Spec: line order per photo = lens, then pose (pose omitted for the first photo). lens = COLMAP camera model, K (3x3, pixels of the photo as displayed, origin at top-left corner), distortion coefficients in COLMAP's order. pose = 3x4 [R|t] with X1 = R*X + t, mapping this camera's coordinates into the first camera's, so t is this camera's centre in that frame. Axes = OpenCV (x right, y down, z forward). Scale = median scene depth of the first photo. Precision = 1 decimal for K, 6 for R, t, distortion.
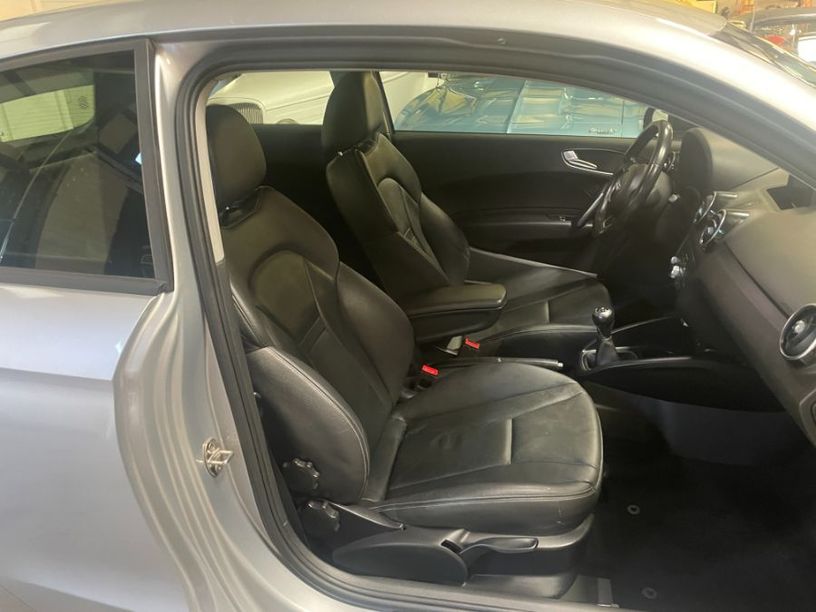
lens RADIAL K [[613.2, 0, 412.4], [0, 613.2, 300.3], [0, 0, 1]] dist [0.078902, -0.109045]
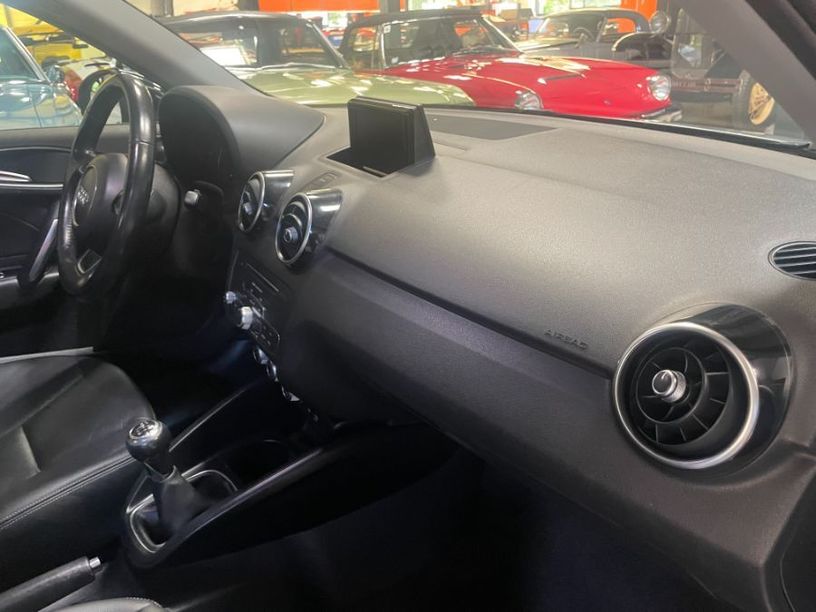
lens RADIAL K [[613.2, 0, 412.4], [0, 613.2, 300.3], [0, 0, 1]] dist [0.078902, -0.109045]
pose [[0.661546, -0.279056, 0.696050, 0.125654], [0.306646, 0.947700, 0.088500, -0.060622], [-0.684343, 0.154894, 0.712519, 0.458559]]
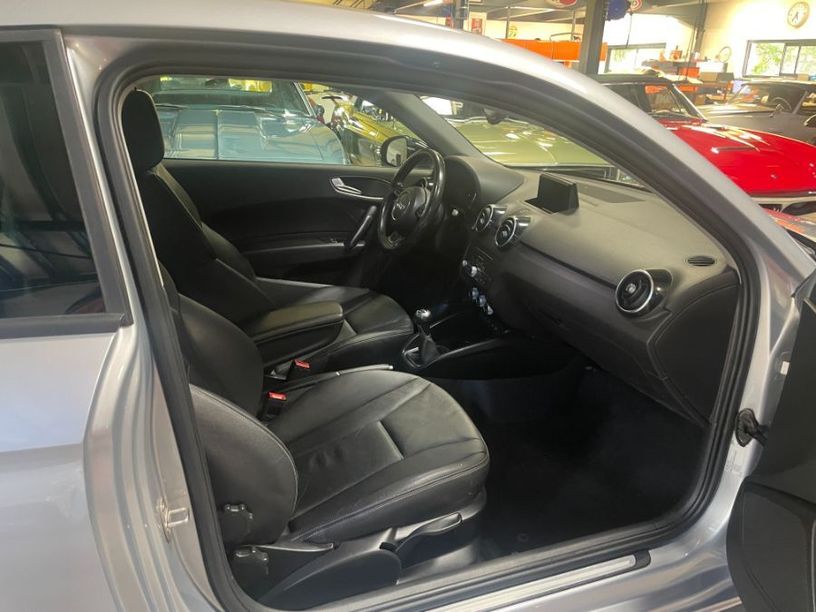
lens RADIAL K [[603.7, 0, 405.0], [0, 603.7, 296.7], [0, 0, 1]] dist [0.067424, -0.004912]
pose [[0.853781, -0.112380, 0.508359, -0.276567], [0.145585, 0.989007, -0.025874, 0.012942], [-0.499863, 0.096100, 0.860757, 0.055301]]
